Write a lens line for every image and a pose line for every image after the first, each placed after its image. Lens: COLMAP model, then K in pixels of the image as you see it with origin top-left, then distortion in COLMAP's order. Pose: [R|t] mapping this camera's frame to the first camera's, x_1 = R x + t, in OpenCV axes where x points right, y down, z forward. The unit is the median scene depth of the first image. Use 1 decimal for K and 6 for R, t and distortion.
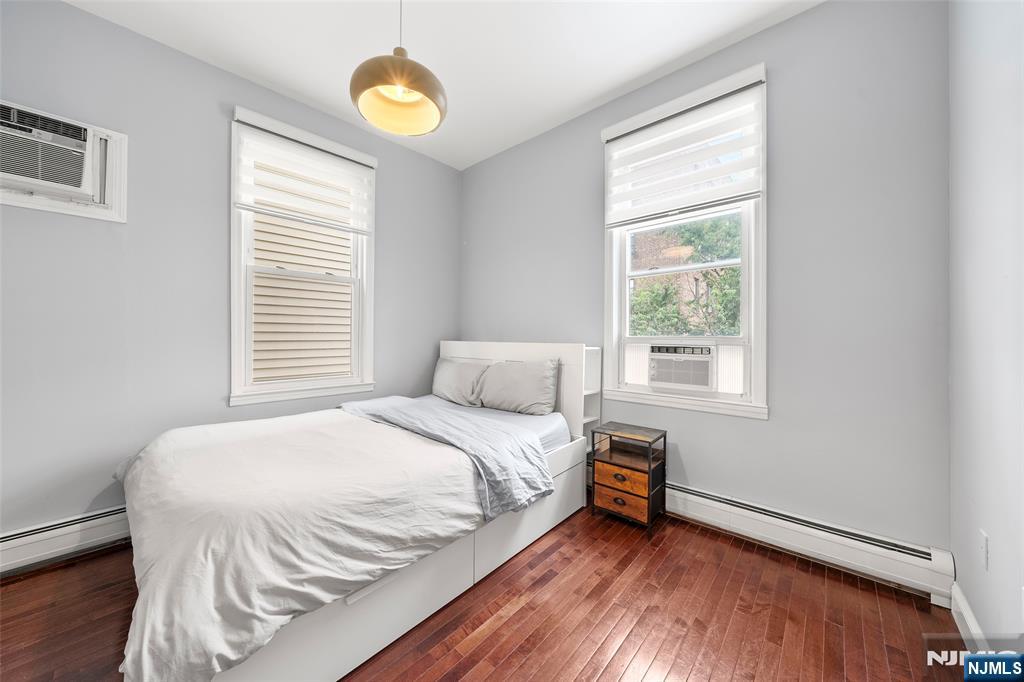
lens RADIAL K [[360.1, 0, 508.3], [0, 360.1, 336.4], [0, 0, 1]] dist [0.000933, 0.000044]
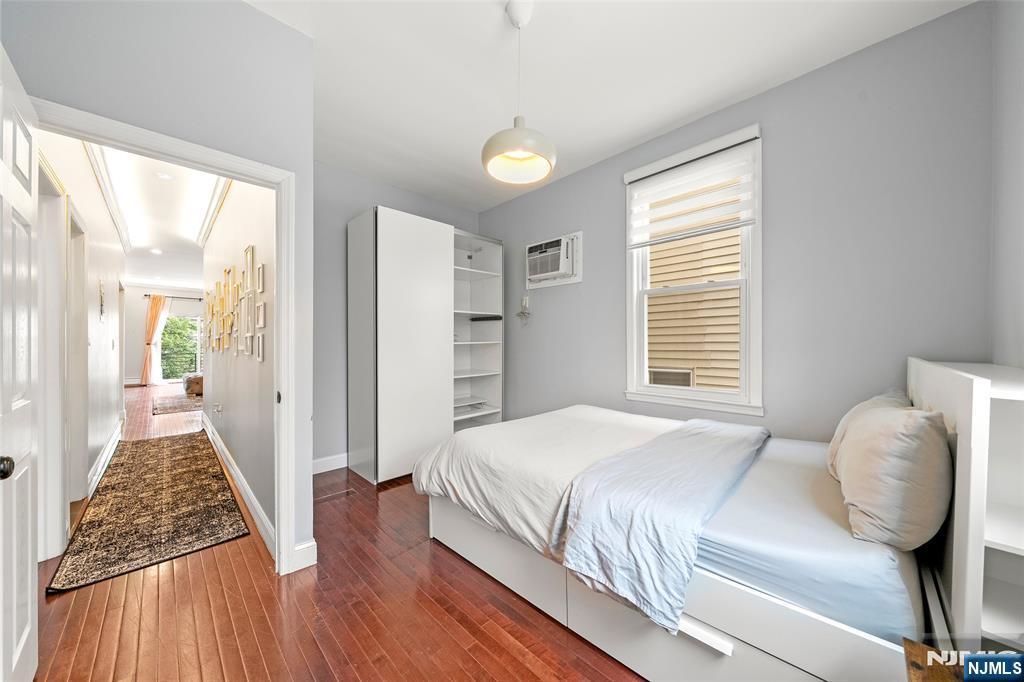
lens RADIAL K [[352.4, 0, 506.1], [0, 352.4, 340.7], [0, 0, 1]] dist [-0.001149, -0.000060]
pose [[-0.061032, -0.011867, -0.998065, 0.760668], [0.002329, 0.999925, -0.012031, -0.013231], [0.998133, -0.003059, -0.060999, 0.863520]]
